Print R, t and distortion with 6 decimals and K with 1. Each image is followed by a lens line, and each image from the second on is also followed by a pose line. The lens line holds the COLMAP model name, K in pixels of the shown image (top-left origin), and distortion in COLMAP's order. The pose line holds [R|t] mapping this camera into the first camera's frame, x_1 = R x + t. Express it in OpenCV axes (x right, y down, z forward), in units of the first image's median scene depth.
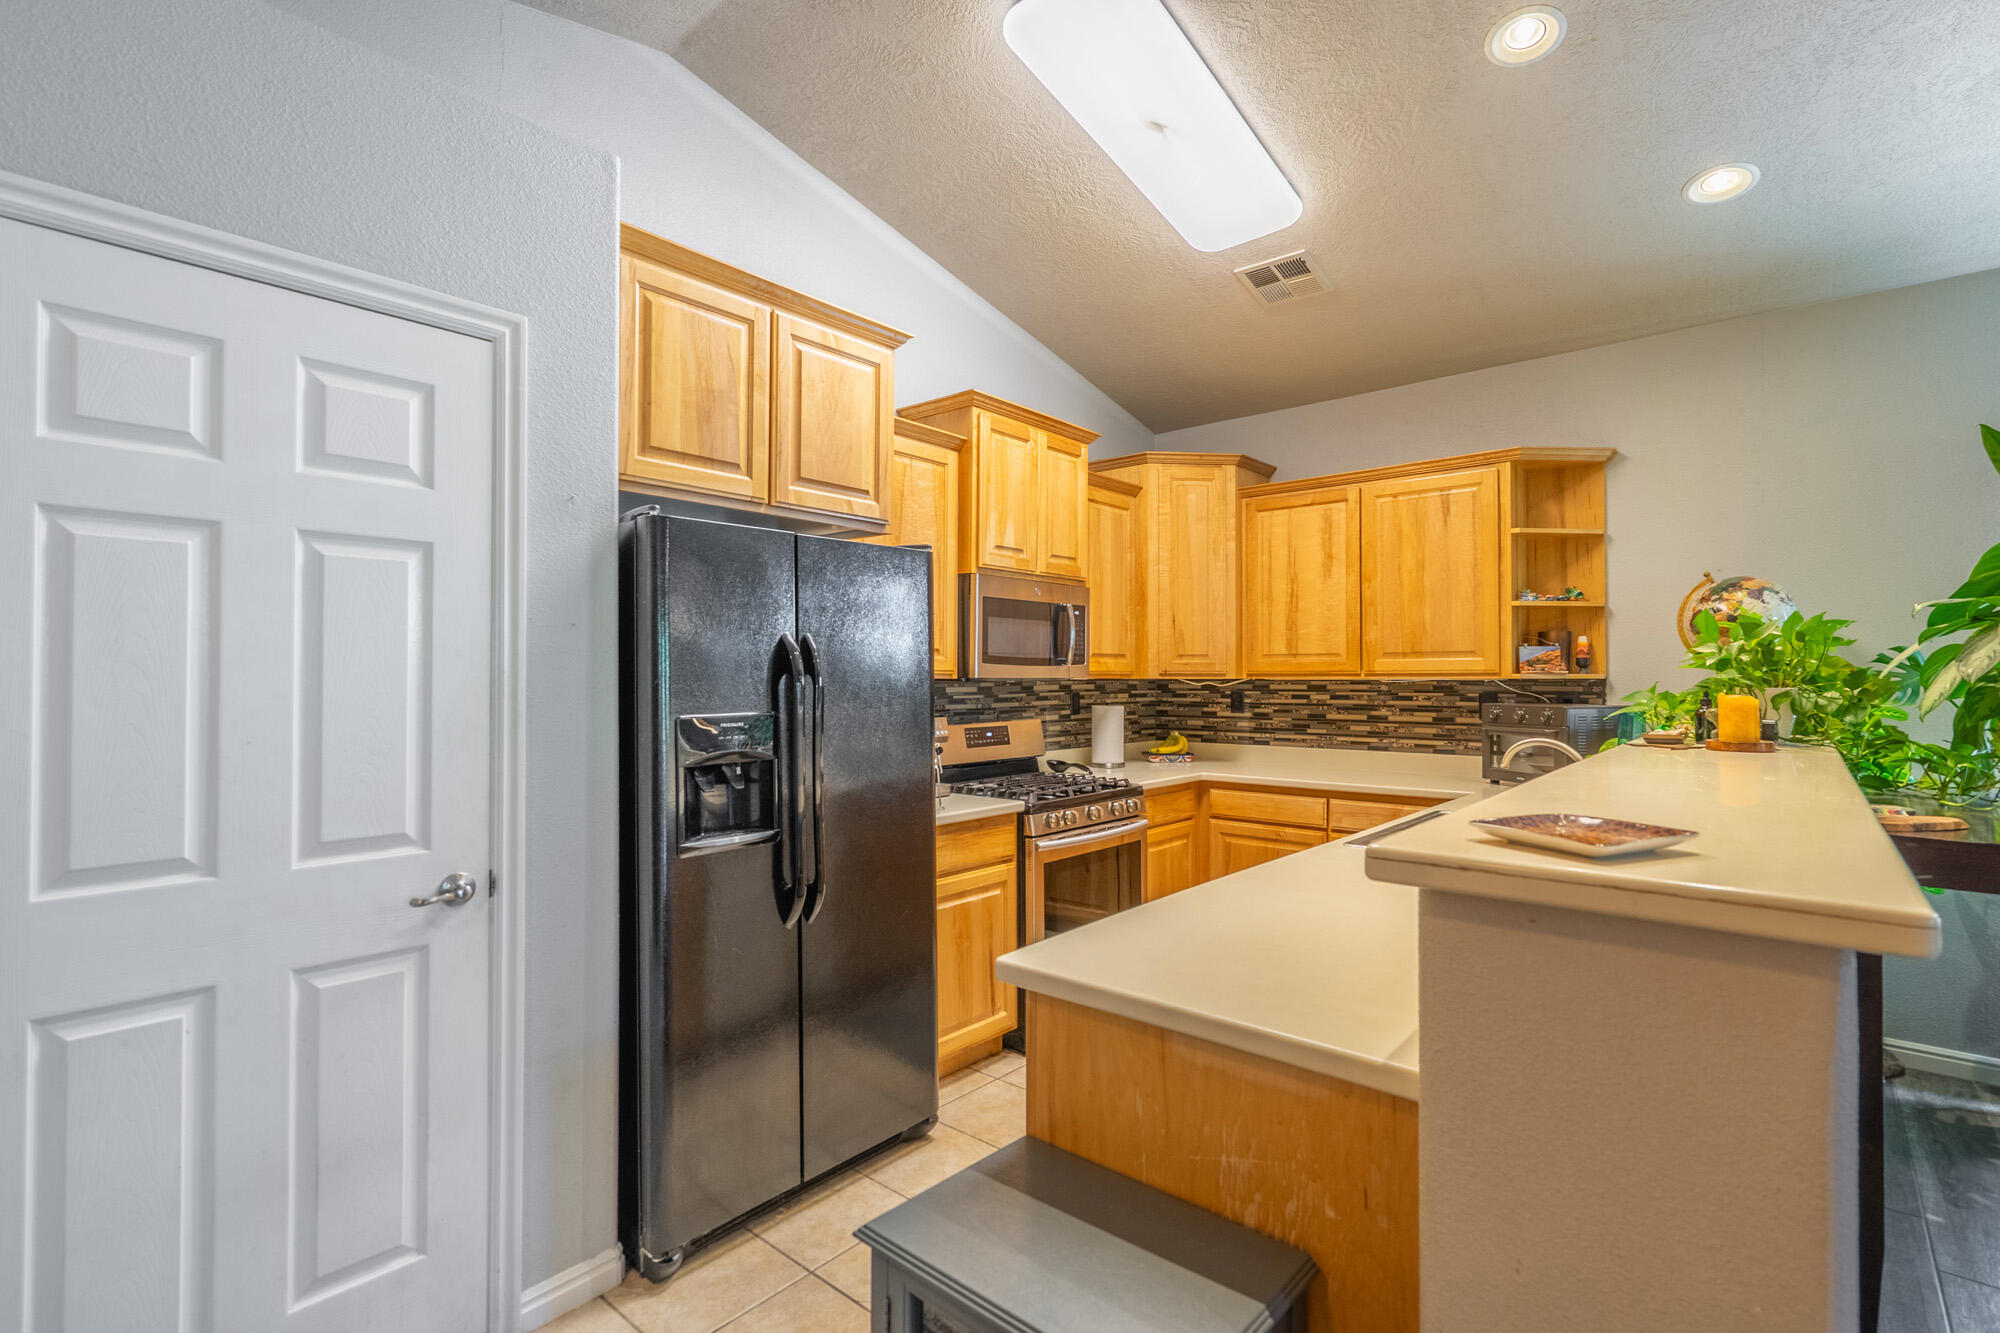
lens RADIAL K [[905.0, 0, 1016.7], [0, 905.0, 660.9], [0, 0, 1]] dist [0.001924, 0.000143]
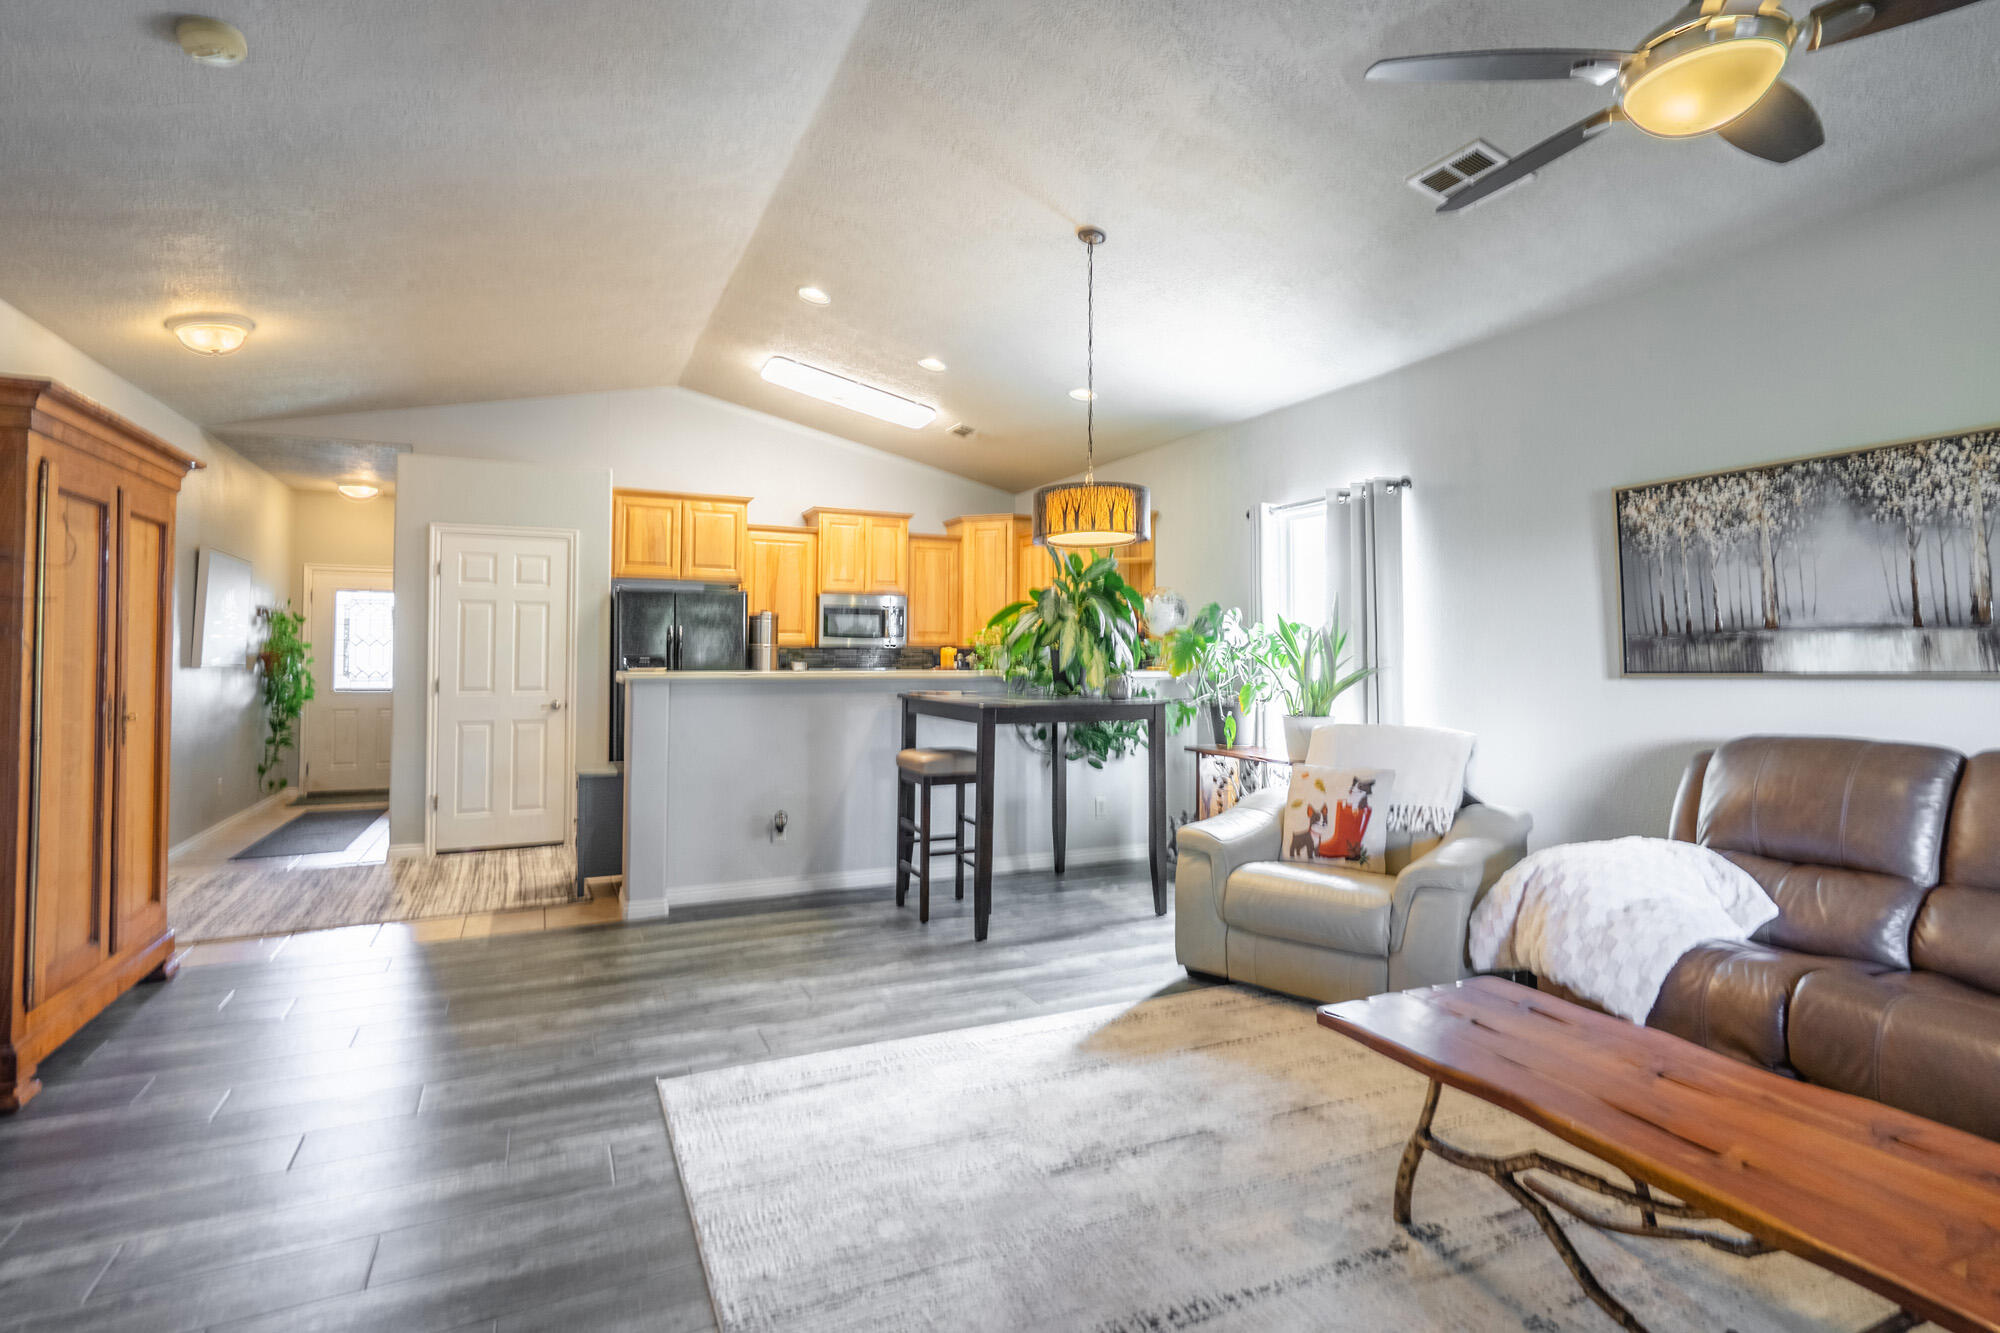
lens RADIAL K [[996.7, 0, 1052.4], [0, 996.7, 626.6], [0, 0, 1]] dist [-0.001648, 0.000135]
pose [[0.908010, -0.007792, -0.418876, 2.242722], [0.004302, 0.999948, -0.009275, 0.002976], [0.418926, 0.006620, 0.907996, -1.363924]]
